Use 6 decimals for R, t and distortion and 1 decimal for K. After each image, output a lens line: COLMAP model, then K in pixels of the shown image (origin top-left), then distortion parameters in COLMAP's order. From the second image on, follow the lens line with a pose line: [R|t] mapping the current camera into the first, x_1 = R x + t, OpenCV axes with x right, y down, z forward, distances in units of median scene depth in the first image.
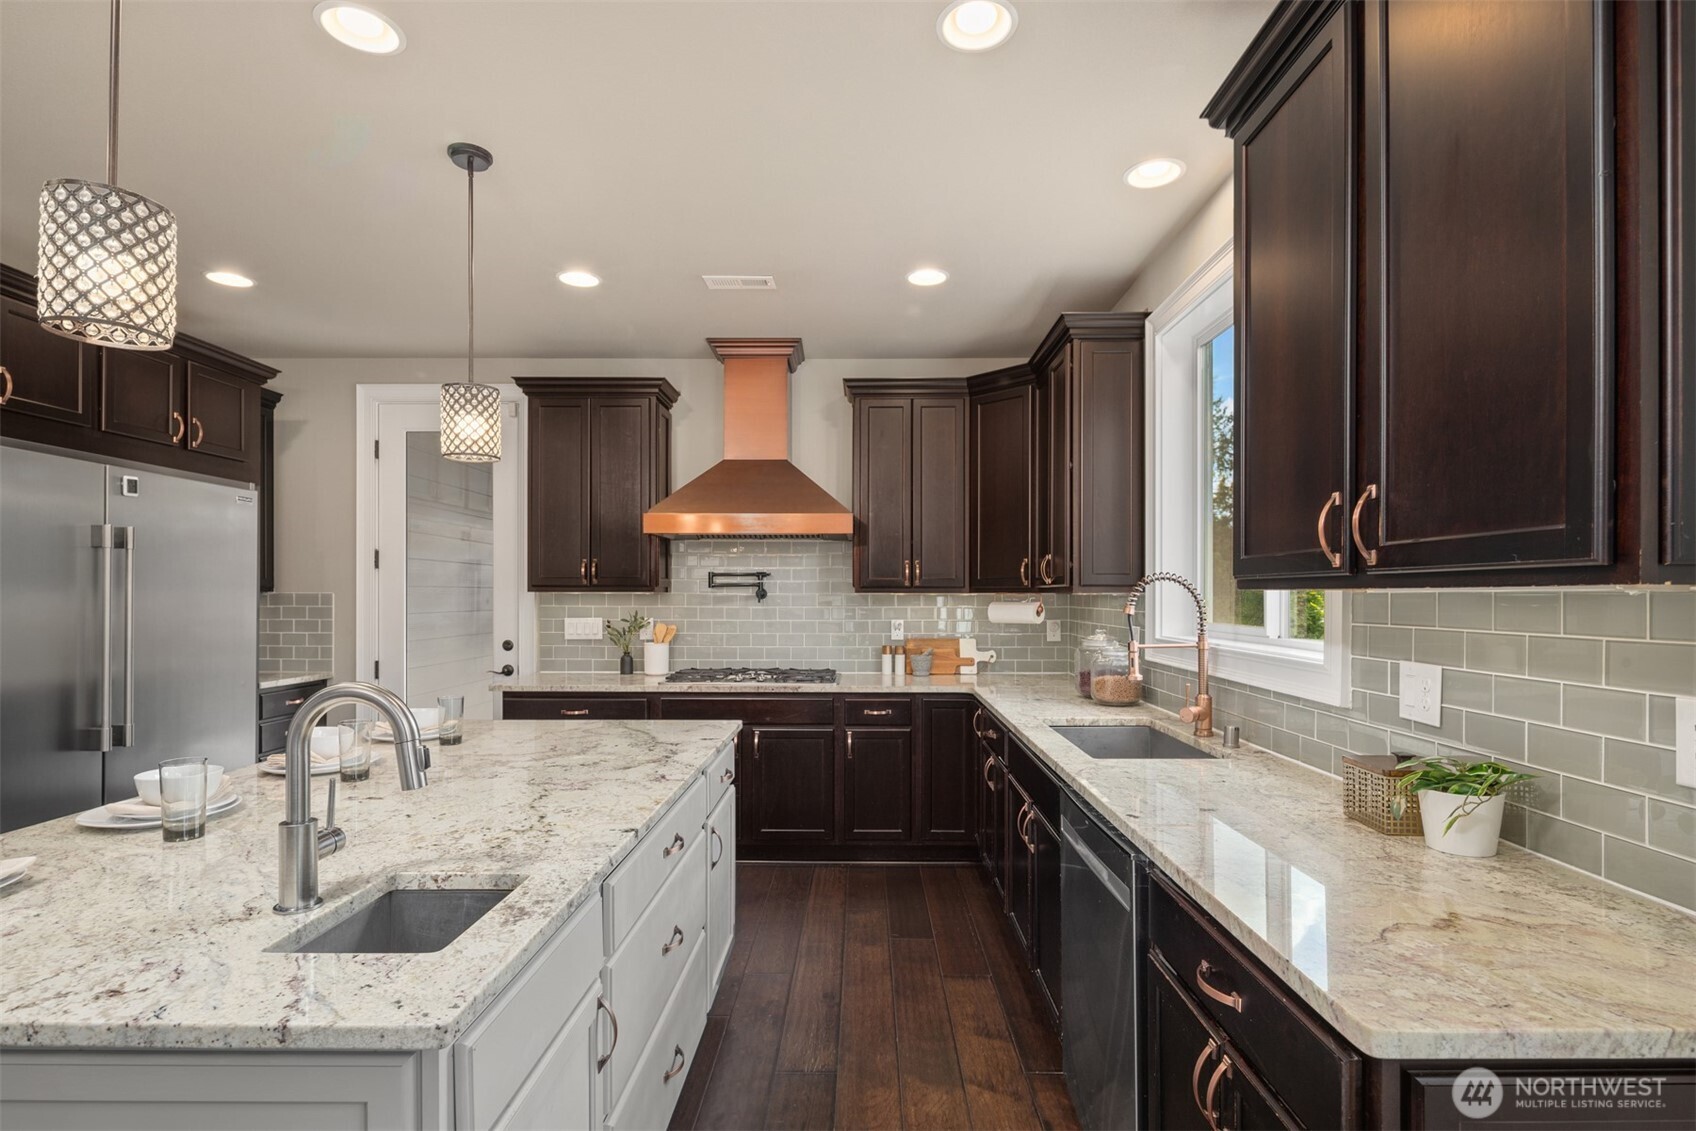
lens RADIAL K [[824.2, 0, 852.1], [0, 824.2, 593.7], [0, 0, 1]] dist [0.010910, -0.009233]
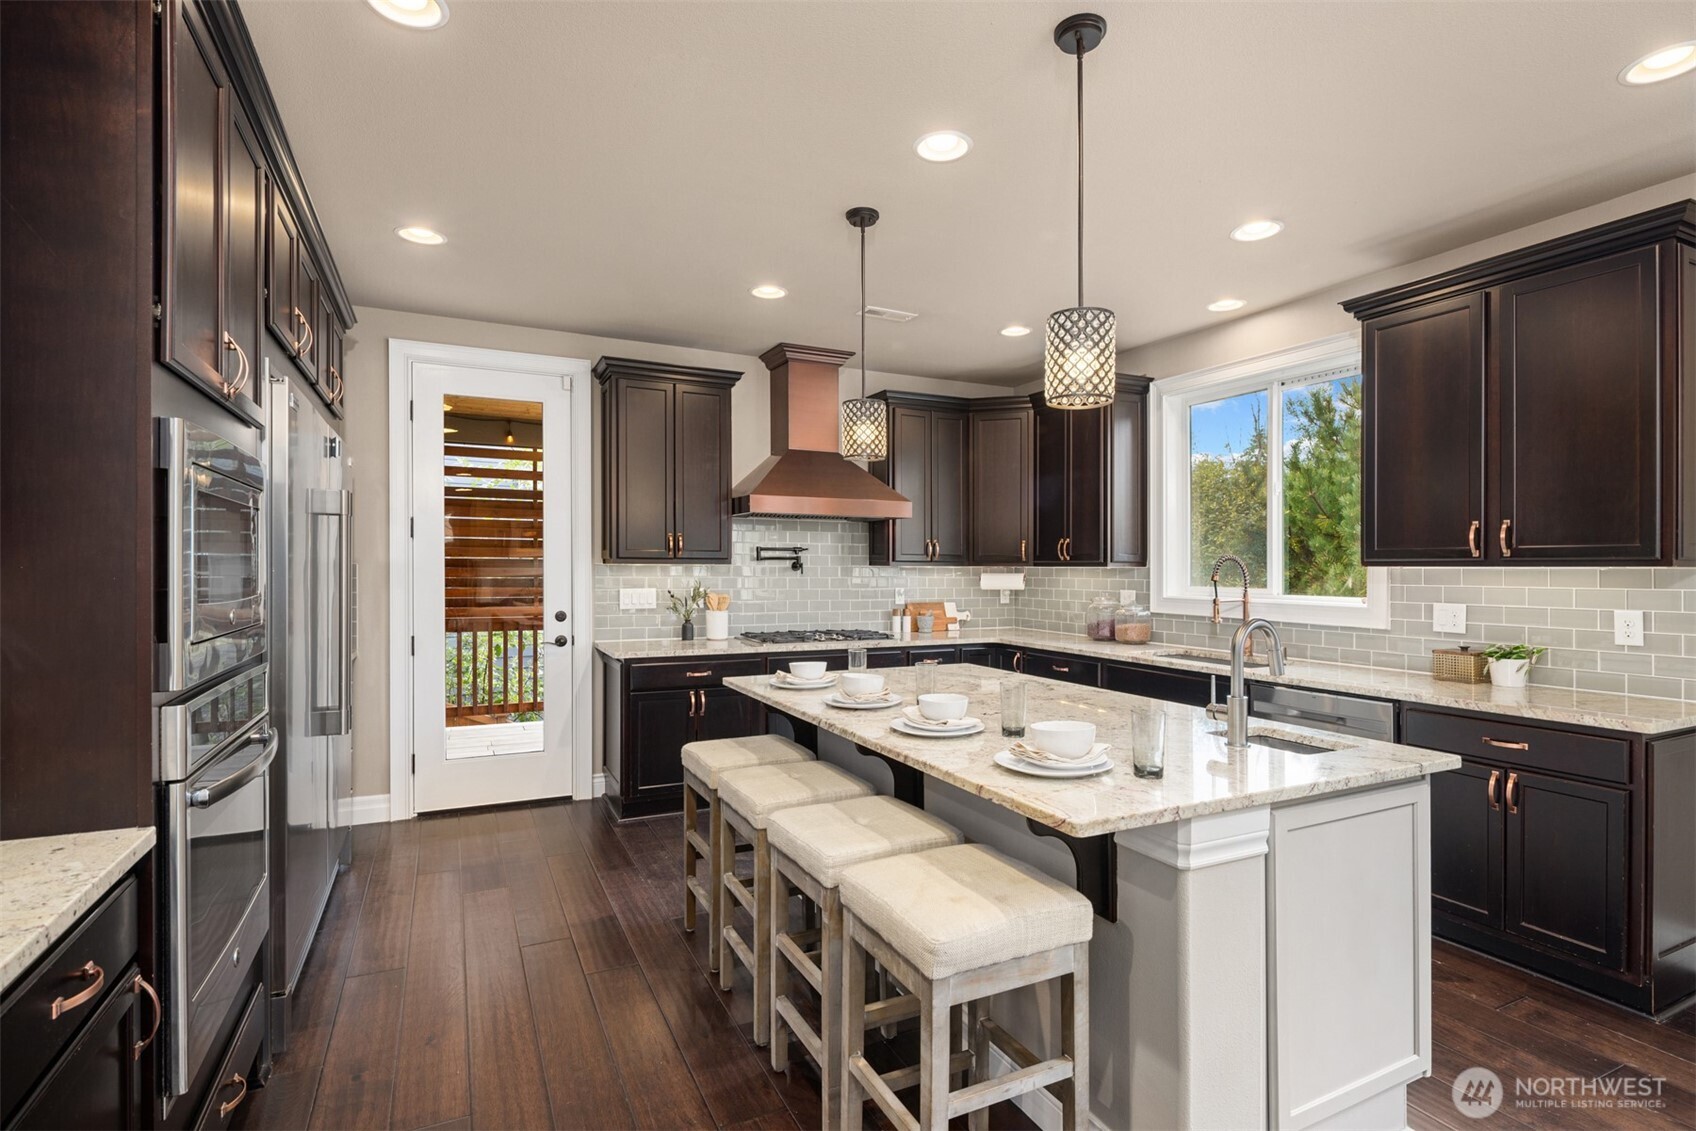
lens RADIAL K [[815.7, 0, 848.0], [0, 815.7, 565.5], [0, 0, 1]] dist [-0.000998, -0.000312]
pose [[0.899200, 0.002972, 0.437527, -0.625368], [-0.003307, 0.999995, 0.000002, -0.000997], [-0.437525, -0.001449, 0.899205, -0.060416]]
